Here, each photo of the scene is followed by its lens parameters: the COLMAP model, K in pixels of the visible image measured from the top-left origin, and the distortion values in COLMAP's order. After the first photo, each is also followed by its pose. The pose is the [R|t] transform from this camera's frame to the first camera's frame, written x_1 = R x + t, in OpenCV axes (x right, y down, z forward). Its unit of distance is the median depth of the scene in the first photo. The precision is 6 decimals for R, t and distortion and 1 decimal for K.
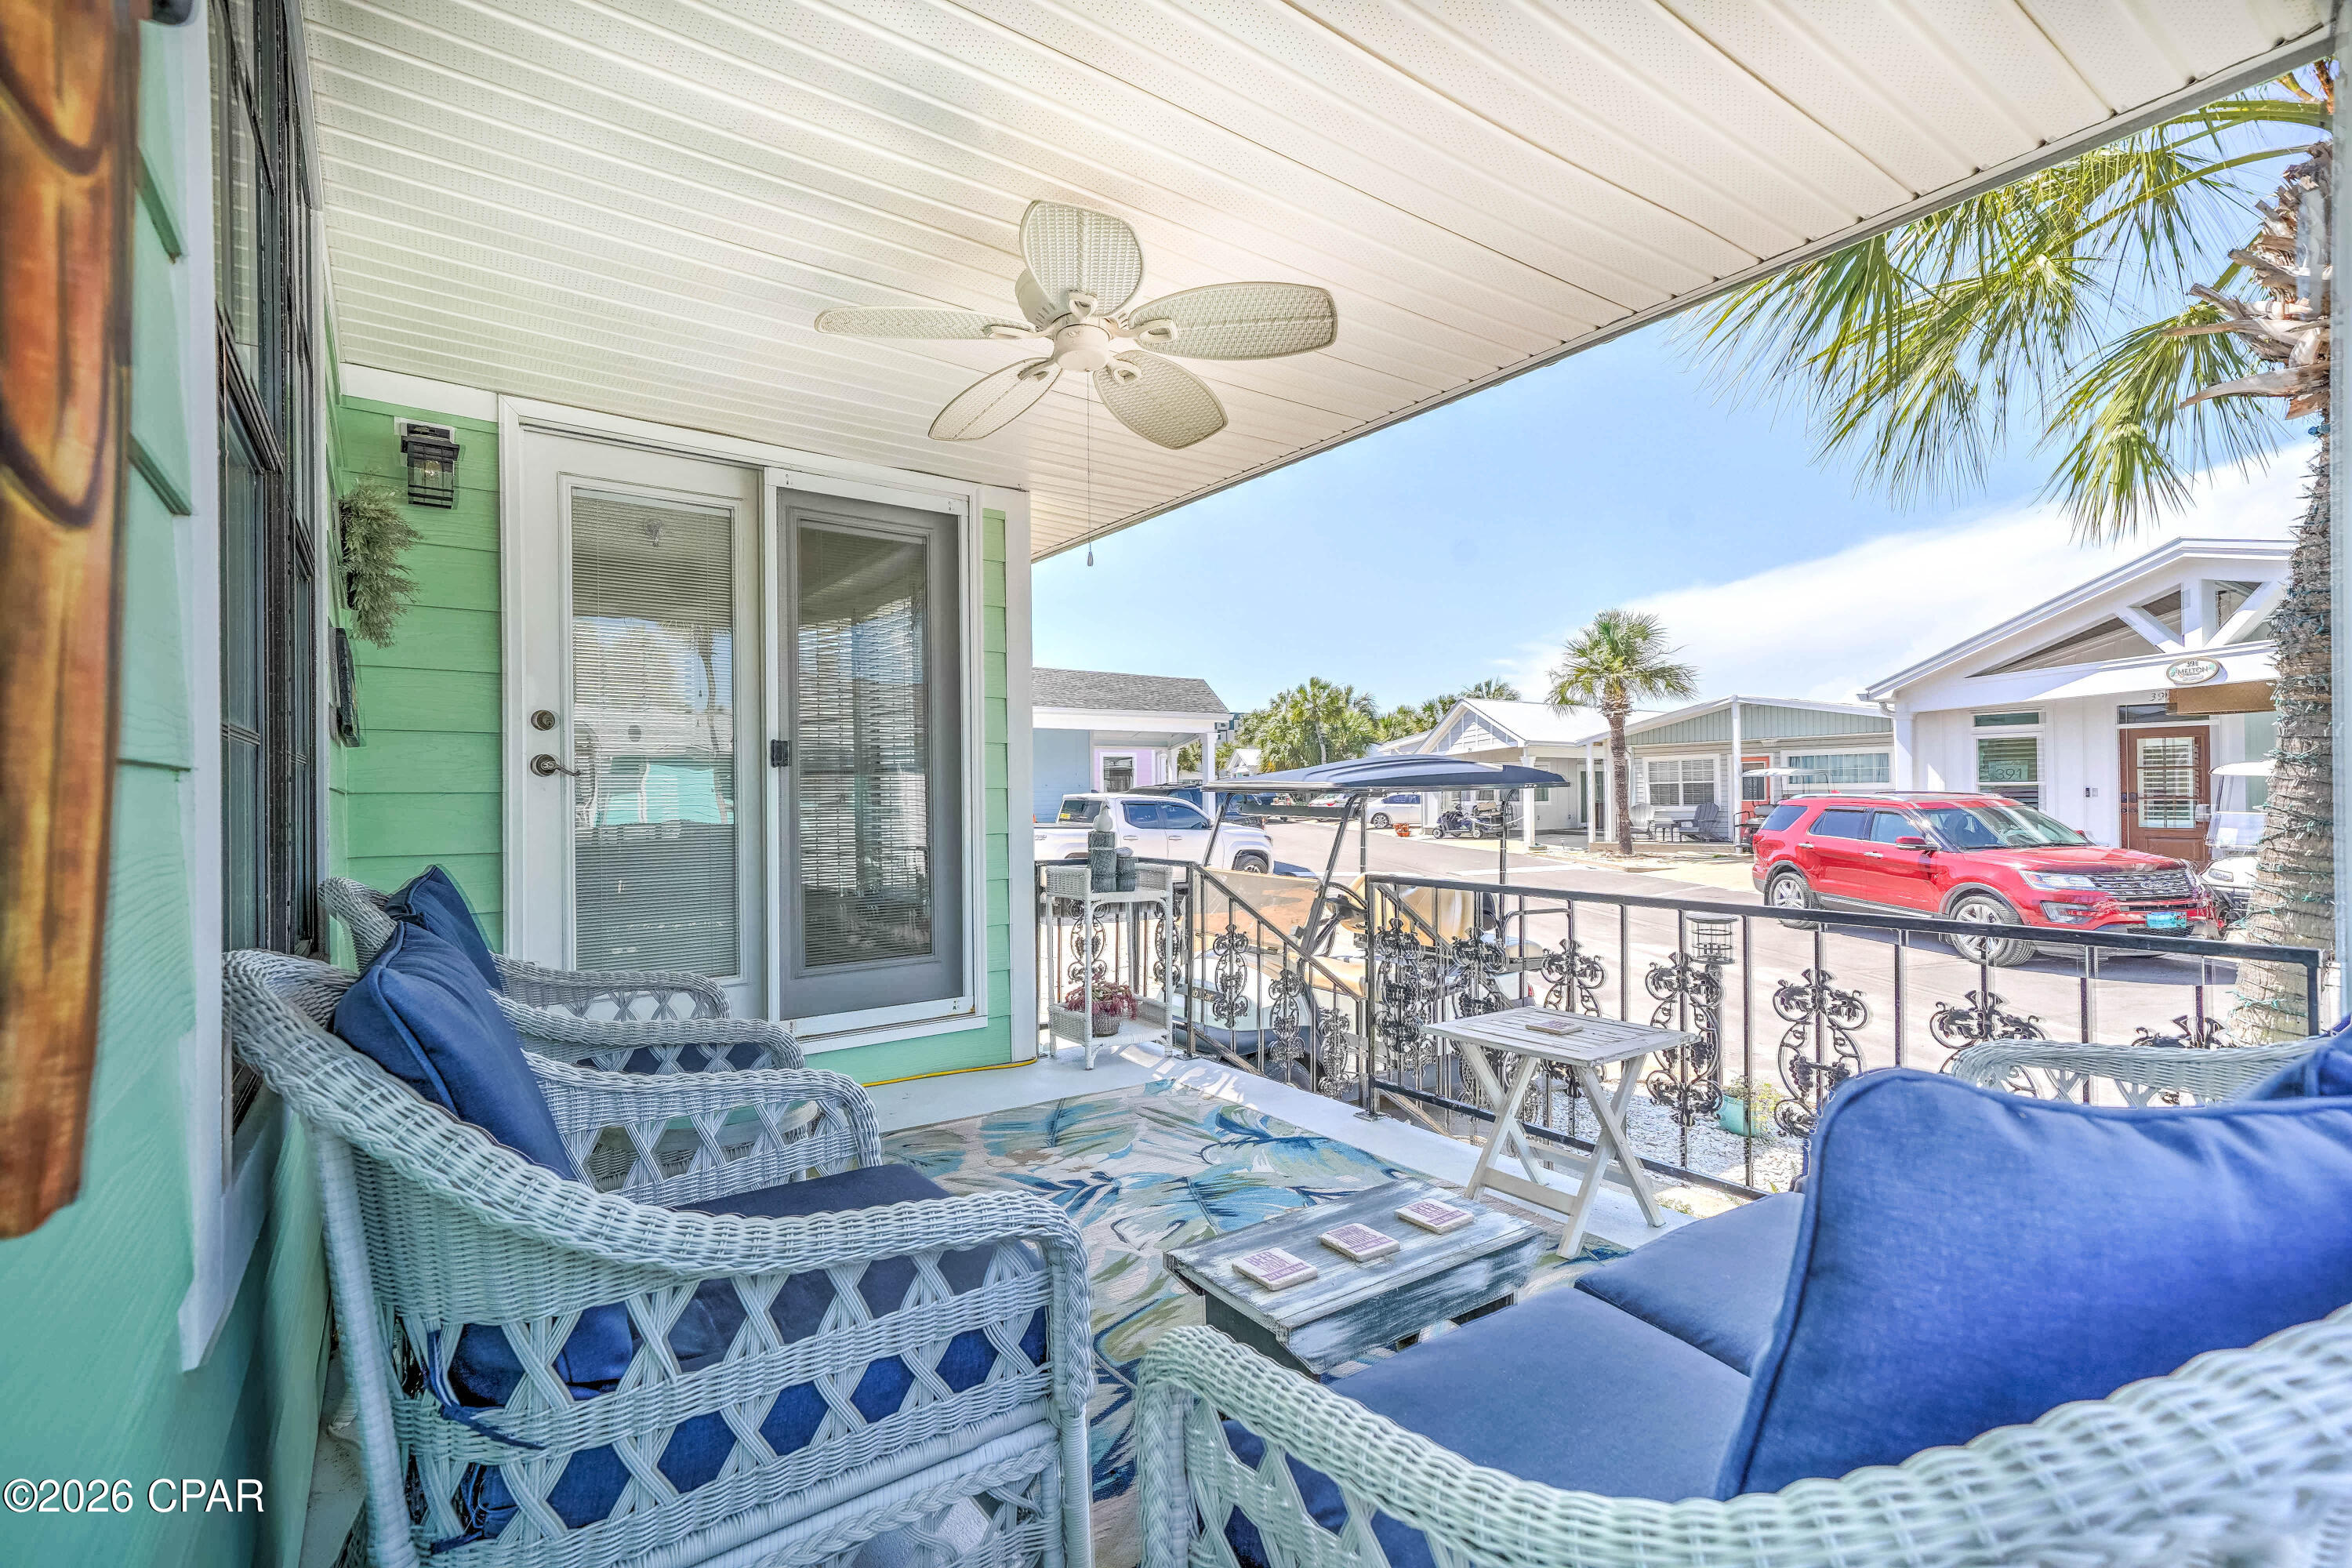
lens RADIAL K [[1052.5, 0, 1154.5], [0, 1052.5, 780.8], [0, 0, 1]] dist [0.009458, 0.000095]
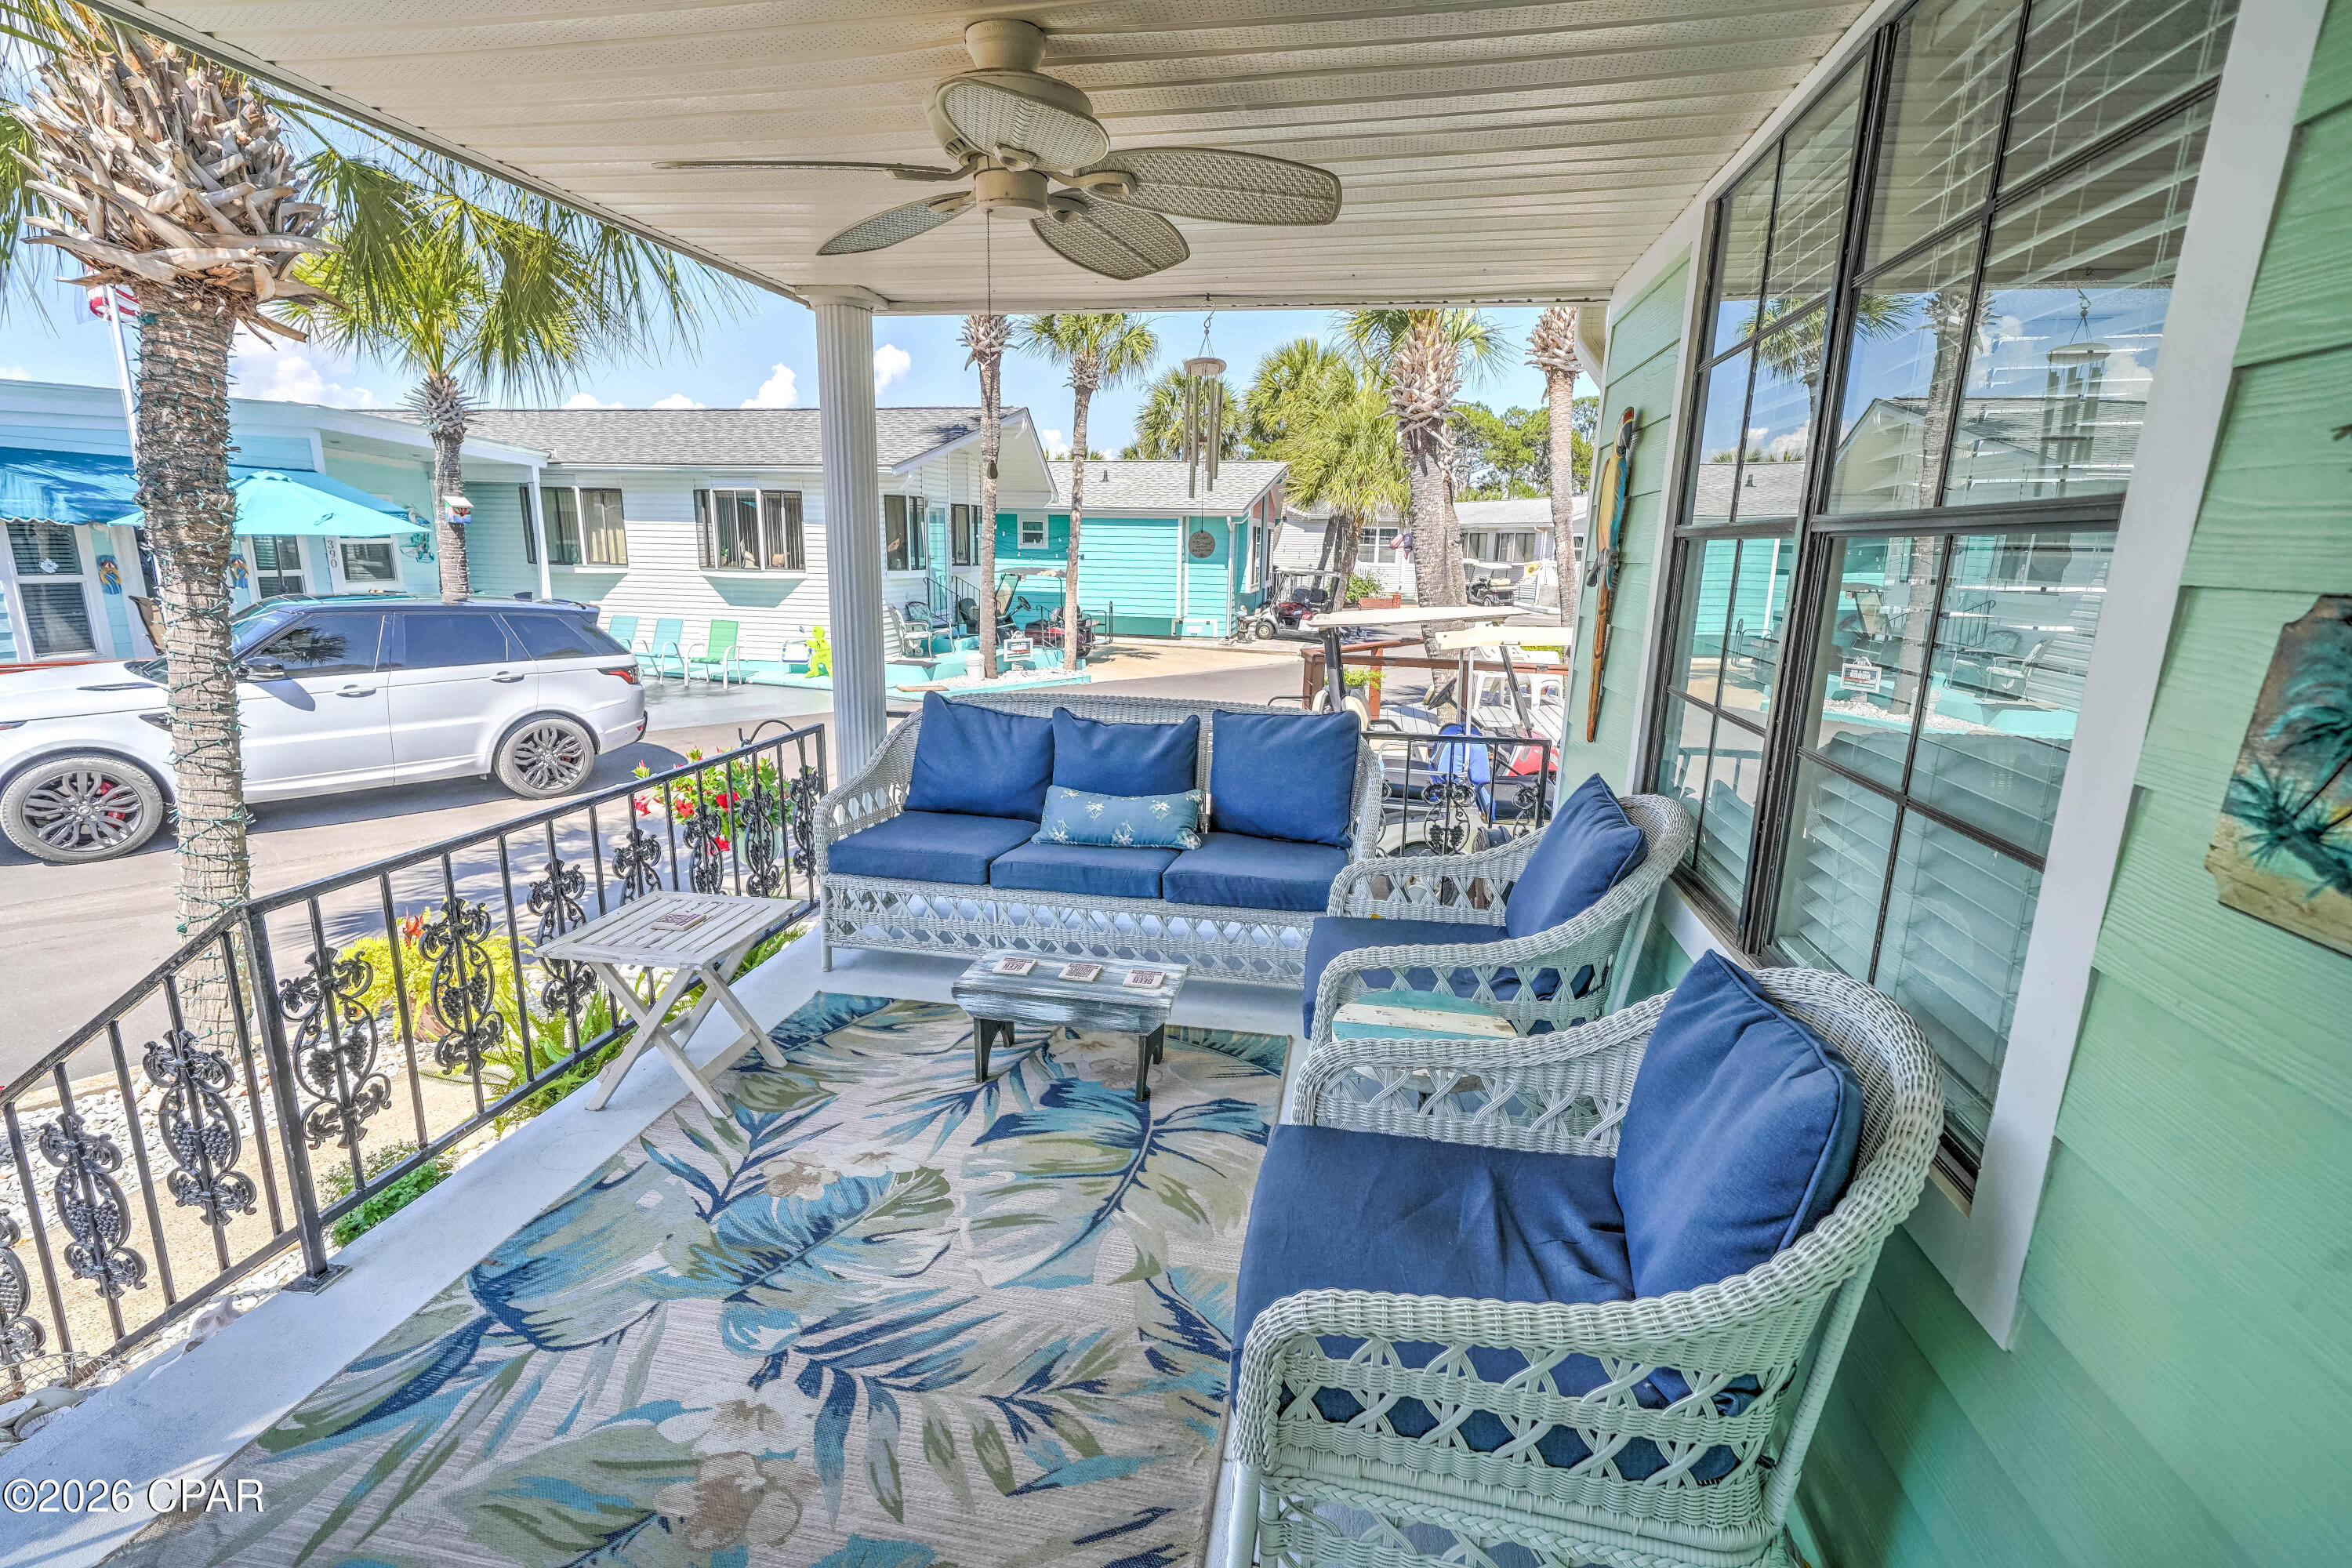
lens RADIAL K [[1052.5, 0, 1154.5], [0, 1052.5, 780.8], [0, 0, 1]] dist [0.009458, 0.000095]
pose [[-0.683094, -0.165516, 0.711328, -0.609578], [-0.019493, 0.977765, 0.208794, -0.122088], [-0.730070, 0.128760, -0.671132, 1.197788]]
